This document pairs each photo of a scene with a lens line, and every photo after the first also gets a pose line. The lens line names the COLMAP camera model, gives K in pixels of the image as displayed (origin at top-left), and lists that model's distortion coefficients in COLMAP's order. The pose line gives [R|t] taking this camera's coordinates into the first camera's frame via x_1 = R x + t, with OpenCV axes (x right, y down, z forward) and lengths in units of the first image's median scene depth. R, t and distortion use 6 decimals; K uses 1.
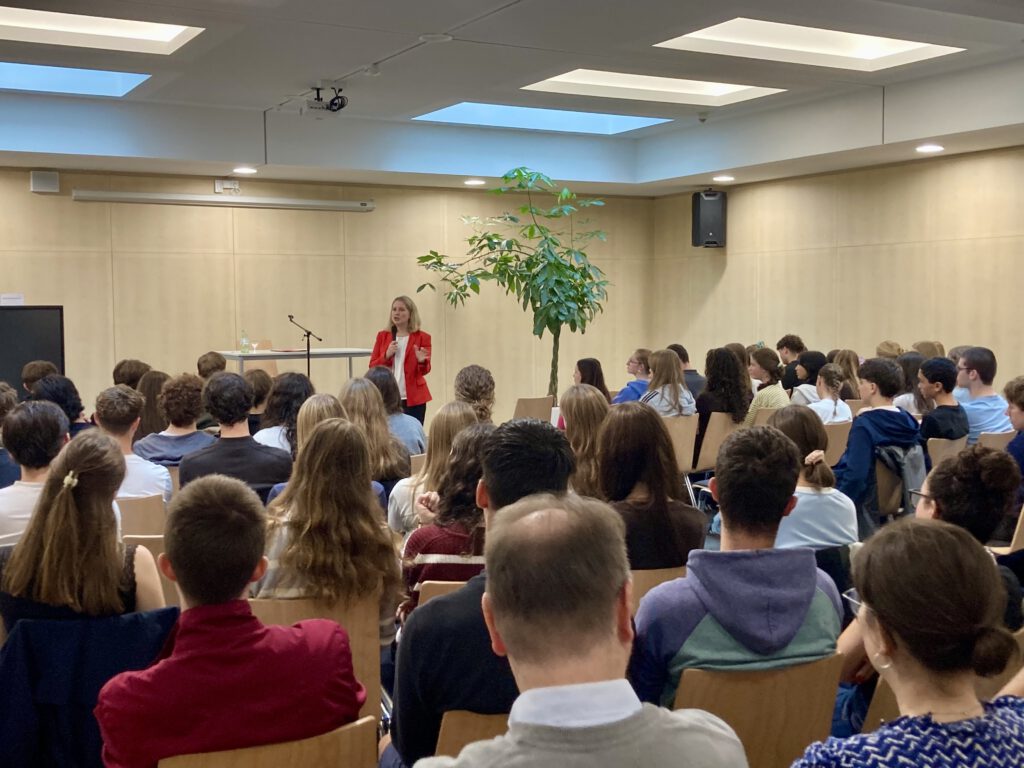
lens RADIAL K [[1219.0, 0, 511.5], [0, 1219.0, 385.2], [0, 0, 1]] dist [-0.011797, 0.000000]
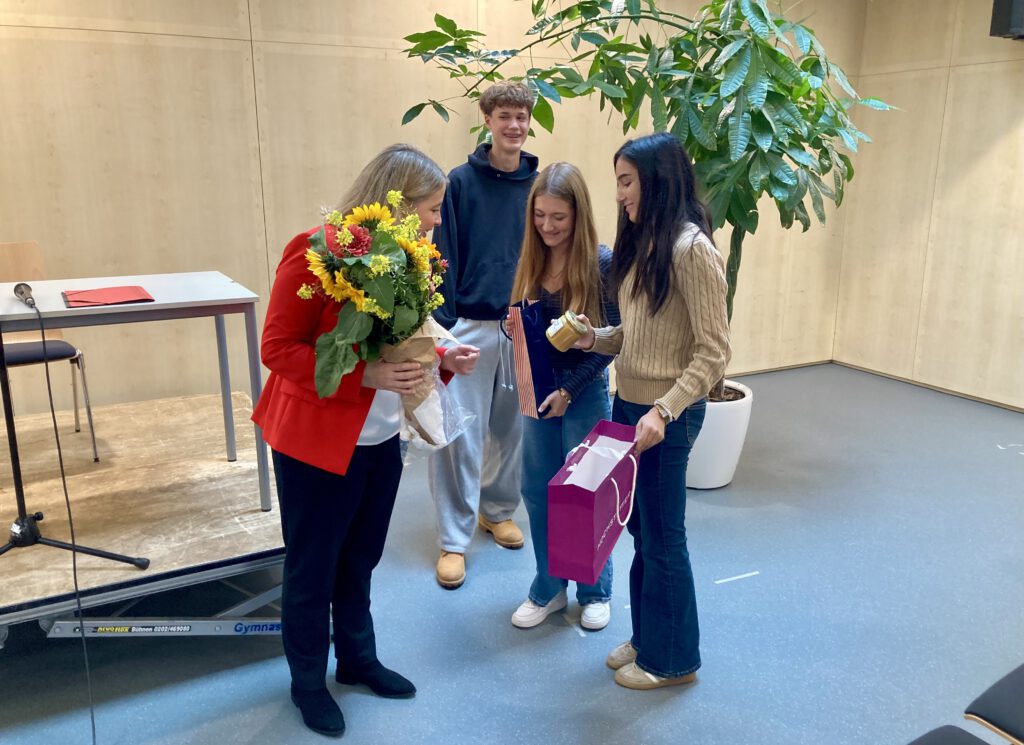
lens RADIAL K [[860.1, 0, 514.3], [0, 860.1, 373.9], [0, 0, 1]] dist [0.004877, -0.002667]
pose [[0.998944, 0.018793, -0.041917, -0.027692], [-0.010926, 0.983502, 0.180568, -0.047106], [0.044619, -0.179919, 0.982669, 0.716504]]
